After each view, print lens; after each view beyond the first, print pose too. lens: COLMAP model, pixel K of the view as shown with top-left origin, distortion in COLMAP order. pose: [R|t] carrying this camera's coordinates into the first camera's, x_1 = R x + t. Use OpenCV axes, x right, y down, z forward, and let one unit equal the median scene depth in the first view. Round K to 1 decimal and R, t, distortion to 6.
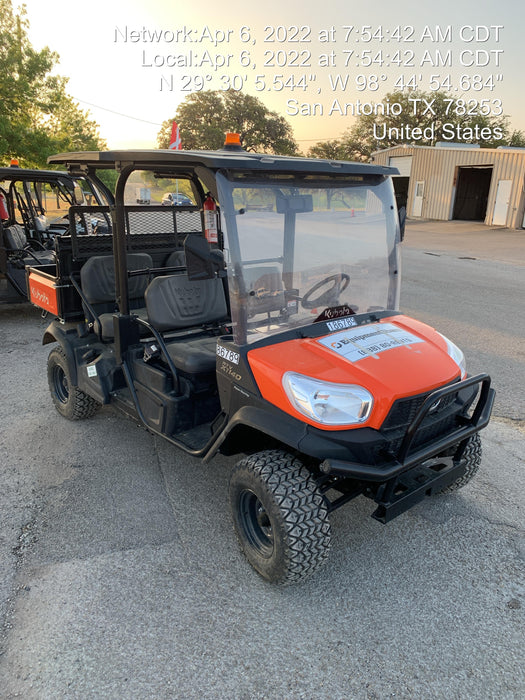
lens RADIAL K [[528.4, 0, 262.5], [0, 528.4, 350.0], [0, 0, 1]] dist [0.069941, -0.100051]
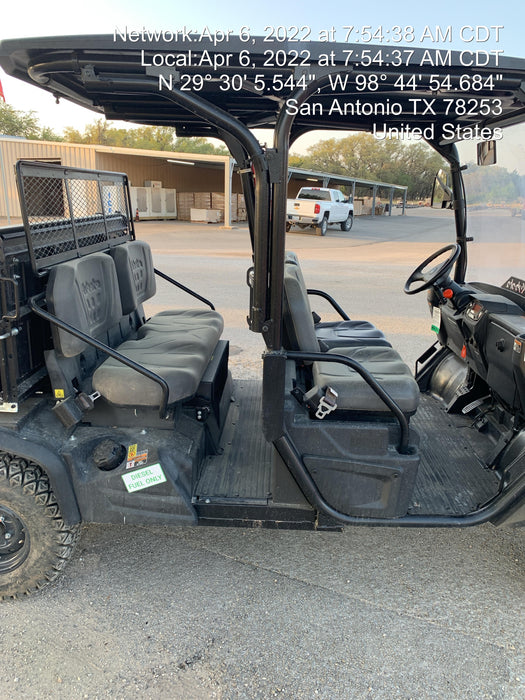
lens RADIAL K [[528.4, 0, 262.5], [0, 528.4, 350.0], [0, 0, 1]] dist [0.069941, -0.100051]
pose [[0.693749, -0.222061, 0.685128, -0.527550], [0.219370, 0.971231, 0.092662, -0.097417], [-0.685995, 0.086013, 0.722505, 0.492422]]
